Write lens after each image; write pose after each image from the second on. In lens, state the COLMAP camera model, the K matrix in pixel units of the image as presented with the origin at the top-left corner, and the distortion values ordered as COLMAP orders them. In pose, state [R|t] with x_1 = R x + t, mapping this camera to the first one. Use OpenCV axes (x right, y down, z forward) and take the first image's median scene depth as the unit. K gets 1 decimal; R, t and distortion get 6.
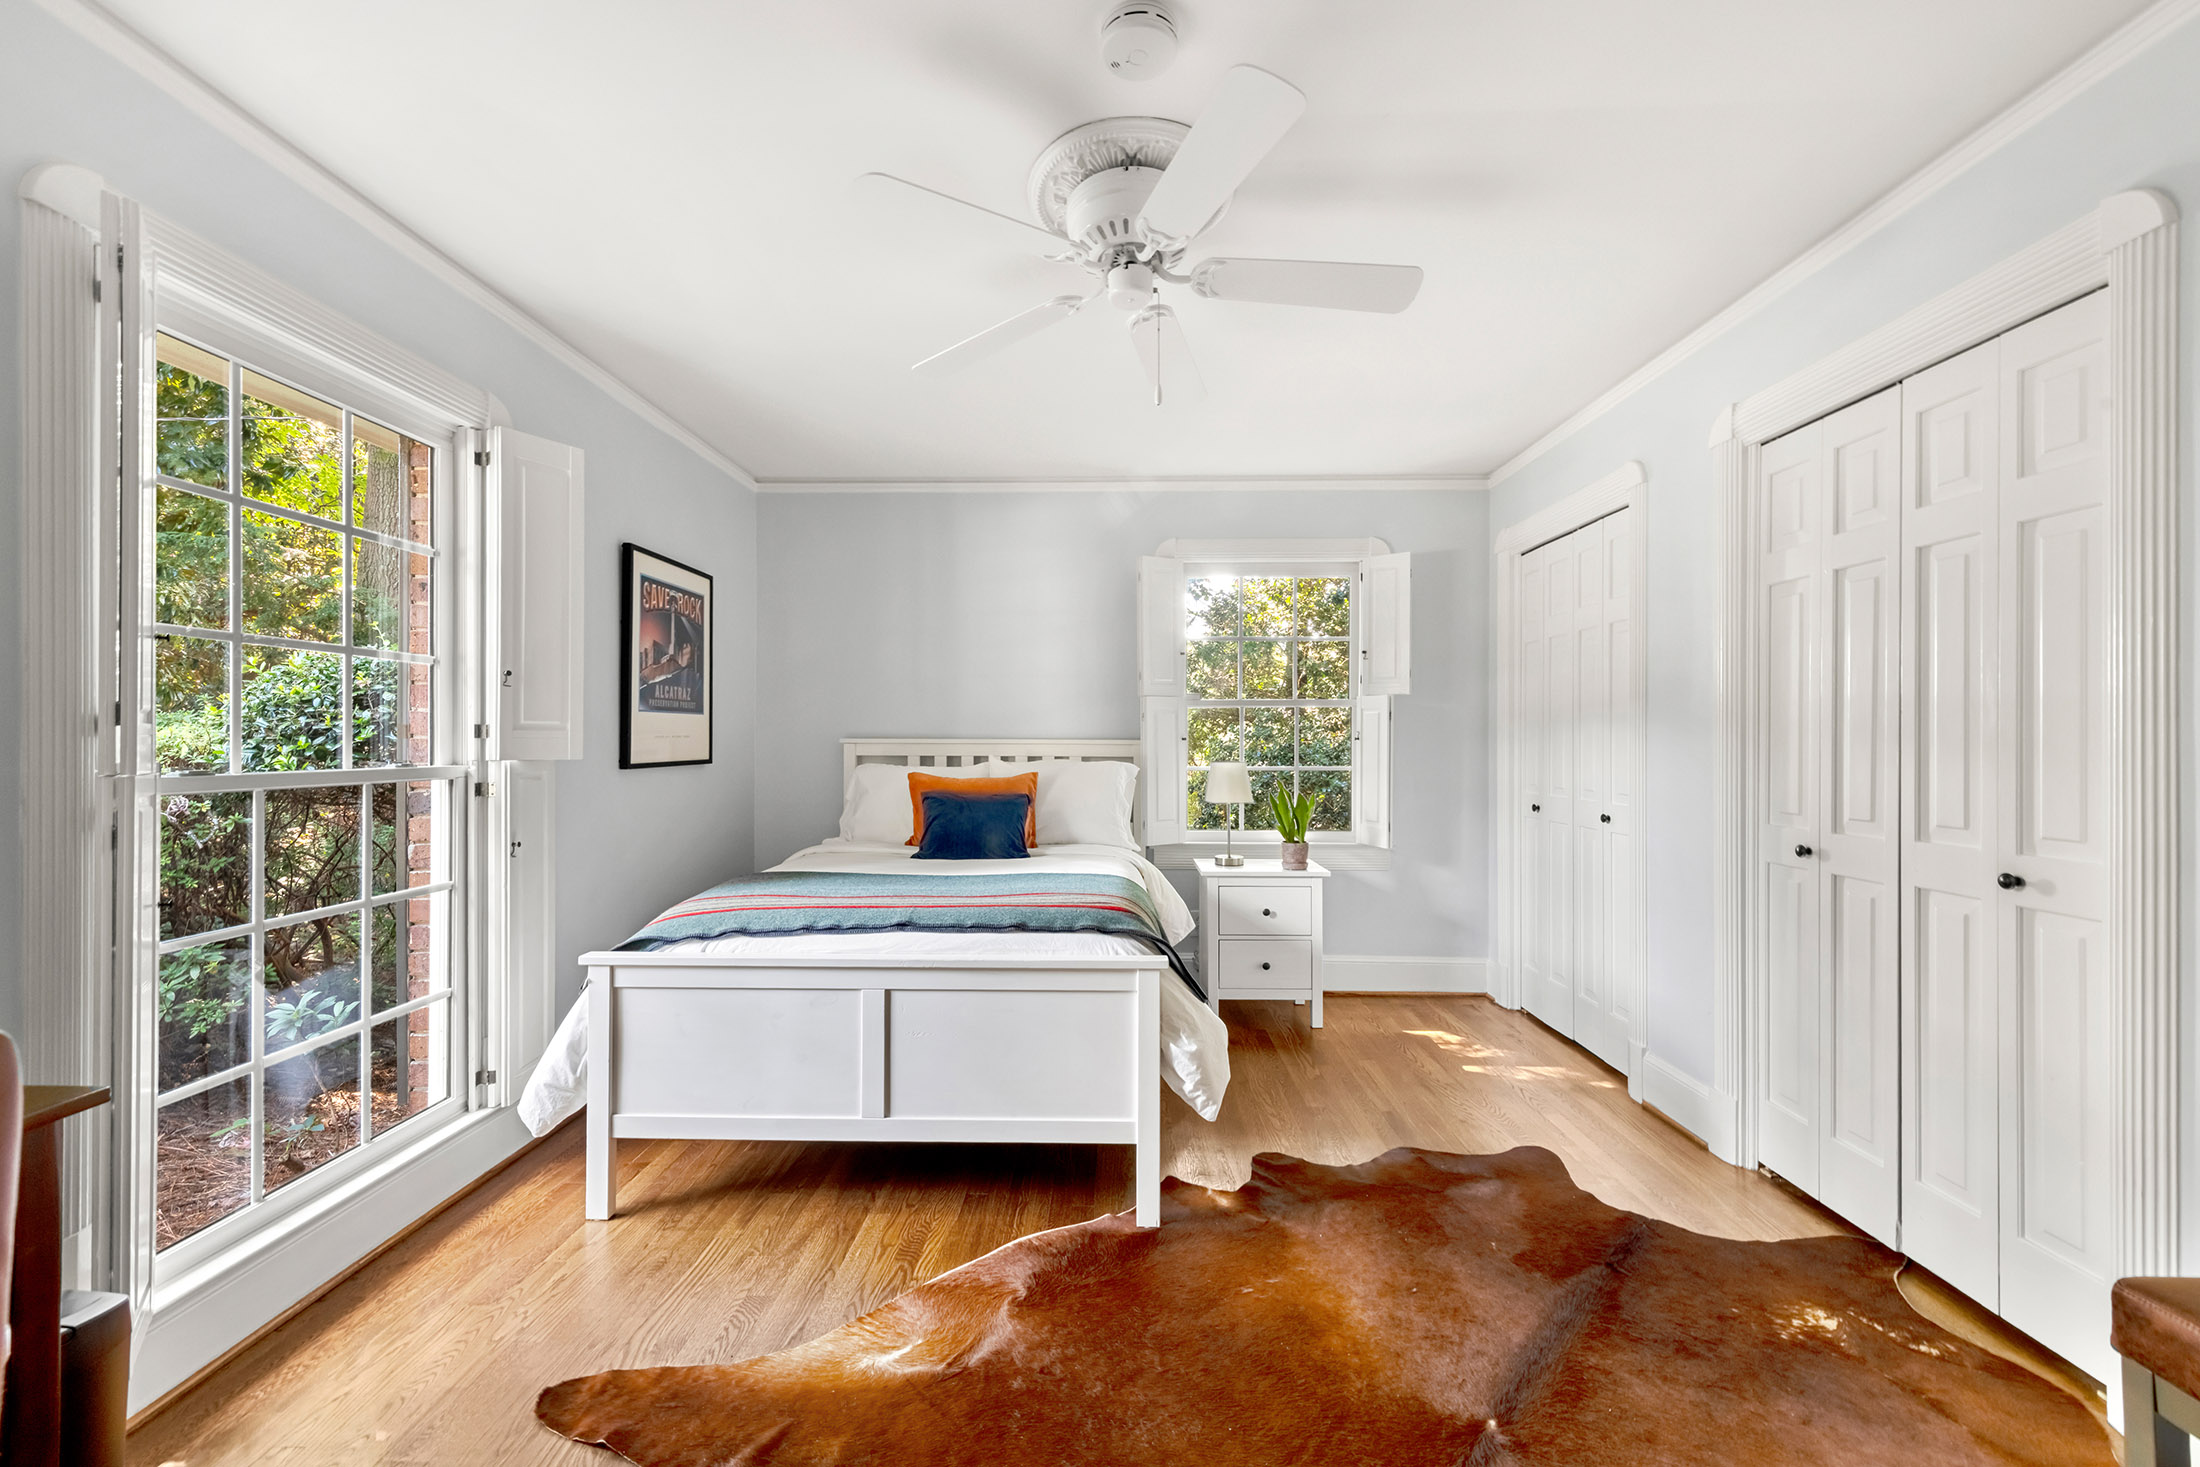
lens RADIAL K [[867.4, 0, 1101.2], [0, 867.4, 736.2], [0, 0, 1]] dist [0.004412, -0.000468]
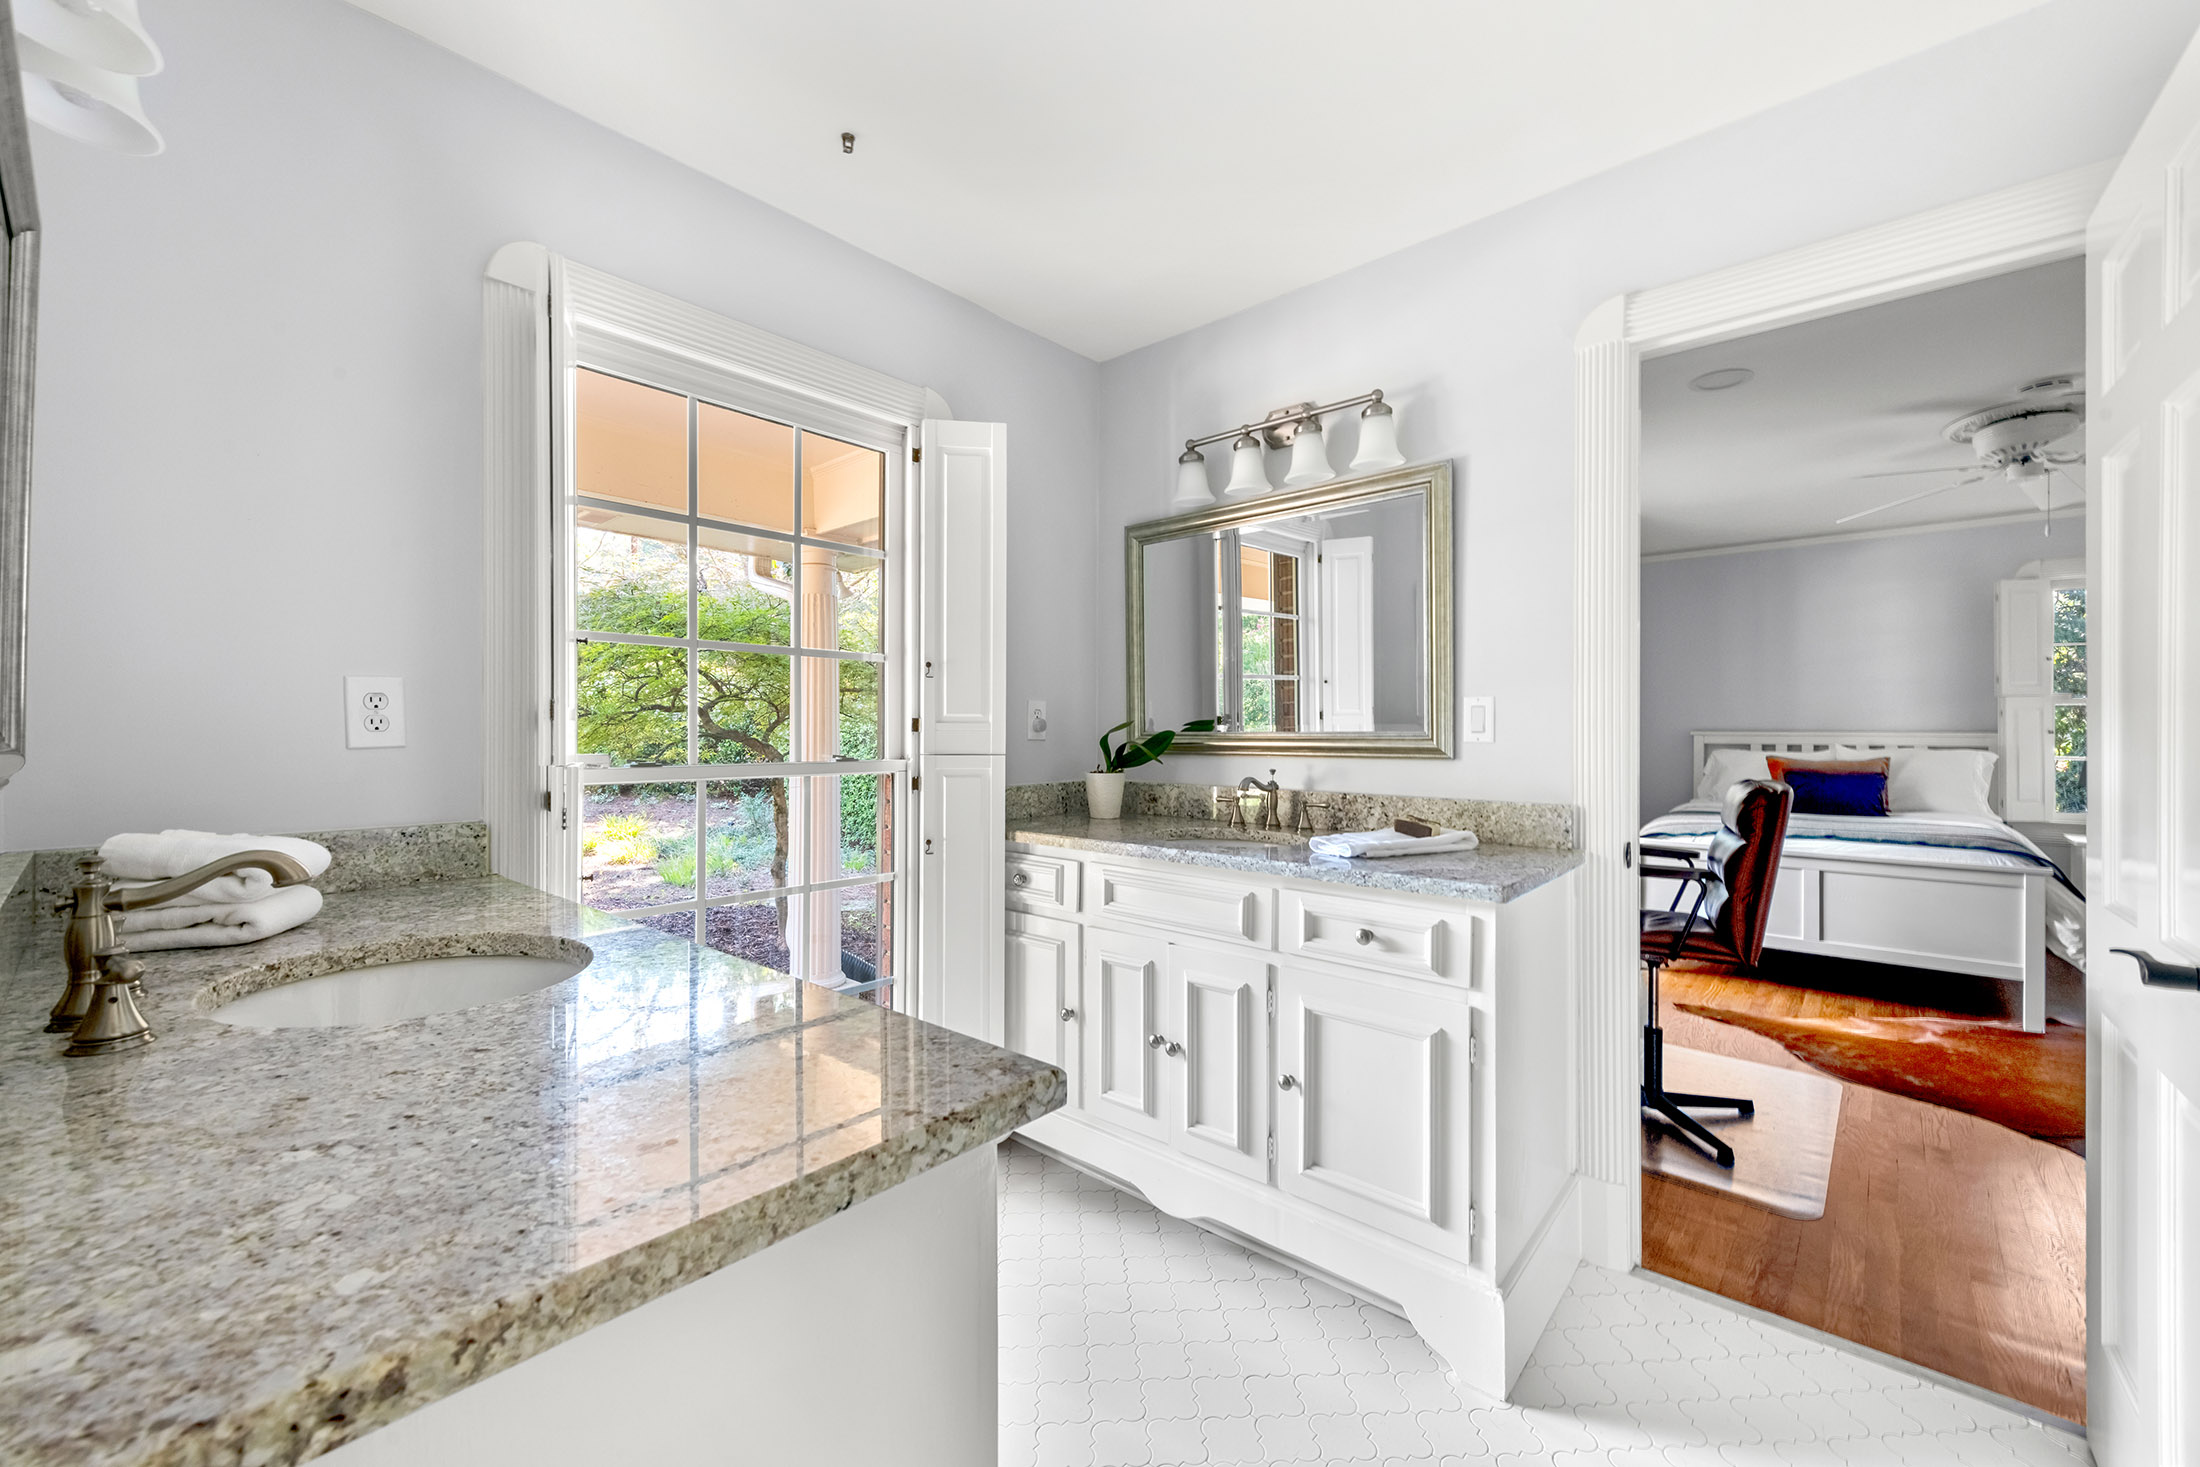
lens RADIAL K [[867.4, 0, 1090.9], [0, 867.4, 727.4], [0, 0, 1]] dist [0.004412, -0.000468]
pose [[0.753538, 0.000043, -0.657404, -0.128025], [0.000935, 0.999999, 0.001136, -0.007279], [0.657404, -0.001471, 0.753537, -0.873828]]
